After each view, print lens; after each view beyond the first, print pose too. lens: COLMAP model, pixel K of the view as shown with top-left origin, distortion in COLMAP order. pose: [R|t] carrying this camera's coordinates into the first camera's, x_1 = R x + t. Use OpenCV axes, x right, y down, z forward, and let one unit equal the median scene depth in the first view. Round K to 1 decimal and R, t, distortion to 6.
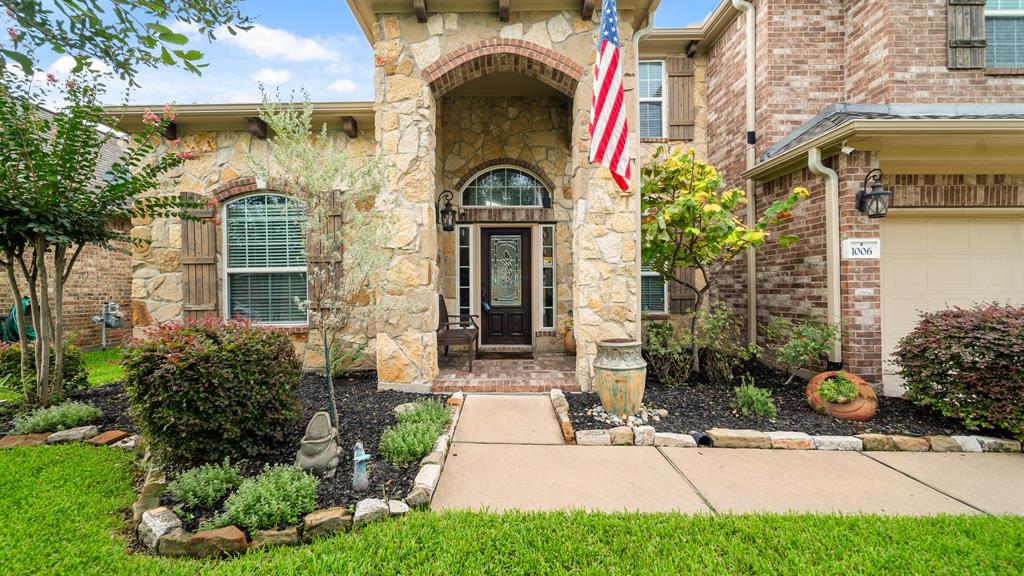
lens RADIAL K [[393.4, 0, 510.6], [0, 393.4, 287.0], [0, 0, 1]] dist [0.000554, -0.000676]
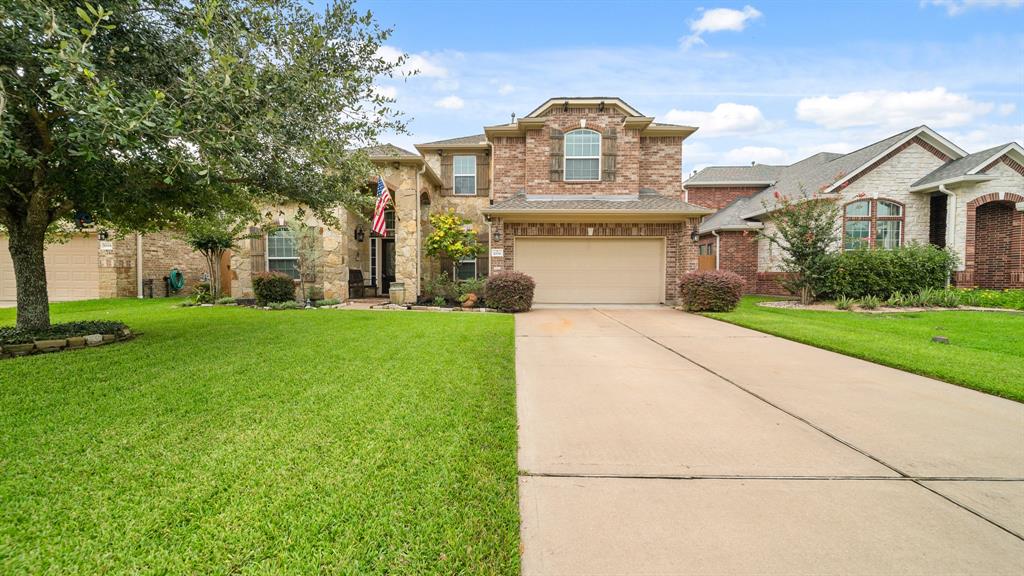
lens RADIAL K [[393.4, 0, 504.3], [0, 393.4, 286.6], [0, 0, 1]] dist [0.000554, -0.000676]
pose [[0.999733, 0.011102, -0.020245, 0.879394], [-0.010508, 0.999518, 0.029201, 0.053016], [0.020559, -0.028980, 0.999369, -1.554894]]
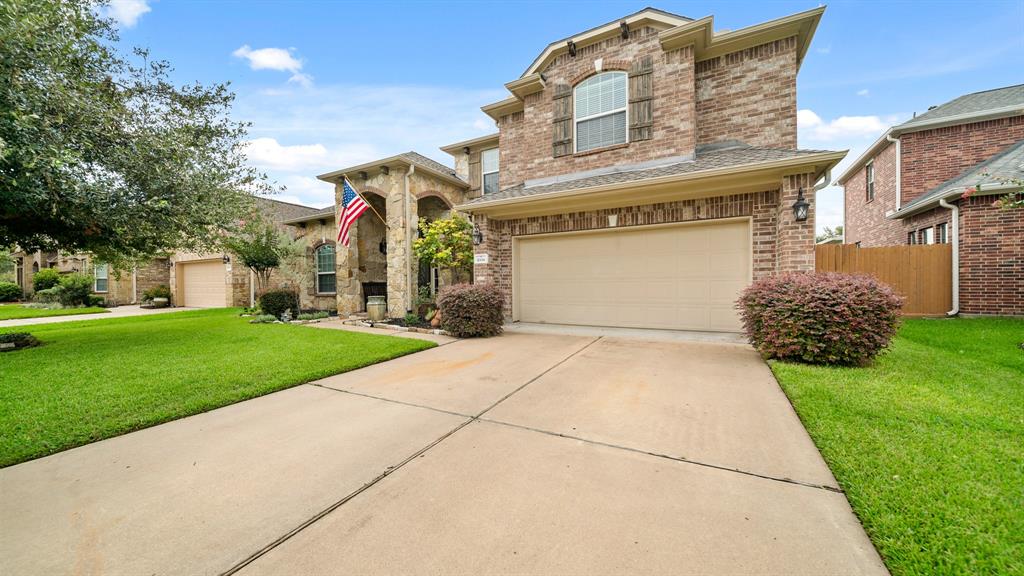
lens RADIAL K [[366.0, 0, 482.6], [0, 366.0, 285.5], [0, 0, 1]] dist [0.001210, -0.000118]
pose [[0.857302, -0.001028, -0.514813, 1.710852], [0.006850, 0.999932, 0.009410, 0.028851], [0.514768, -0.011593, 0.857251, -0.654240]]
